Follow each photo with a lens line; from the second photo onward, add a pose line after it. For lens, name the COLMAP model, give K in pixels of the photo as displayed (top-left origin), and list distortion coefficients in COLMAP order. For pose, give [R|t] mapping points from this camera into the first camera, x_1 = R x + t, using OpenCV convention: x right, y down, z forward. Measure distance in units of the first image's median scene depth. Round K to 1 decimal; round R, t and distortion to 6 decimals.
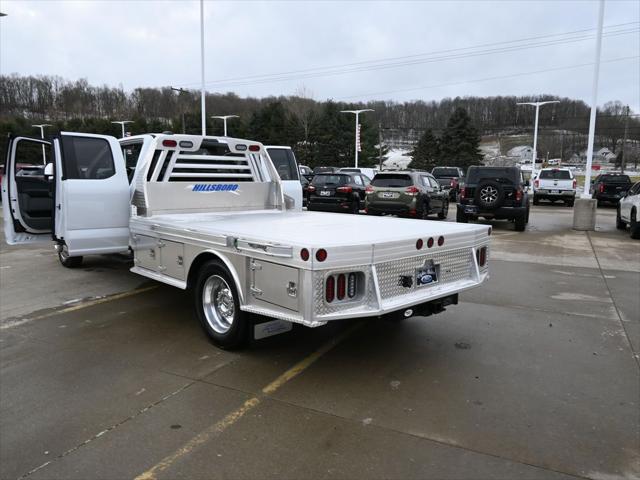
lens RADIAL K [[486.1, 0, 318.6], [0, 486.1, 243.4], [0, 0, 1]] dist [-0.005360, 0.000029]
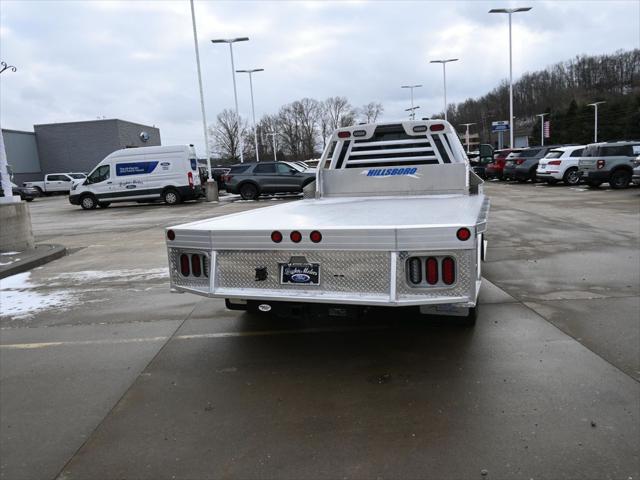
lens RADIAL K [[486.1, 0, 321.1], [0, 486.1, 243.4], [0, 0, 1]] dist [-0.005360, 0.000029]
pose [[0.457714, 0.104652, -0.882919, 0.643731], [-0.065121, 0.994327, 0.084098, -0.041844], [0.886711, 0.019004, 0.461933, 0.399636]]
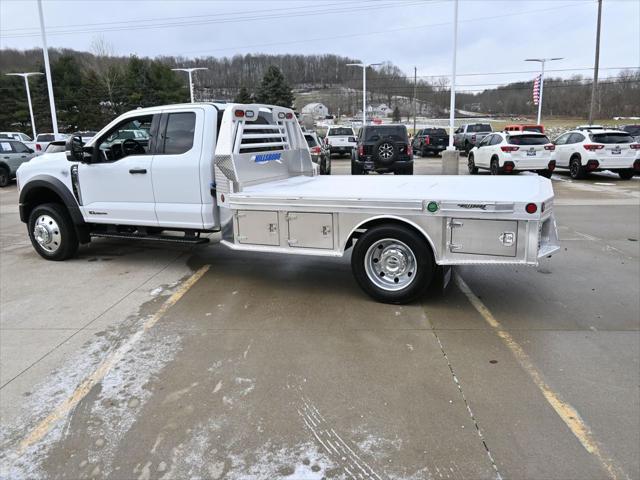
lens RADIAL K [[486.1, 0, 318.6], [0, 486.1, 241.6], [0, 0, 1]] dist [-0.005360, 0.000029]
pose [[0.917895, -0.119617, 0.378366, -0.513478], [0.089979, 0.991389, 0.095136, -0.030144], [-0.386488, -0.053280, 0.920754, 0.041681]]
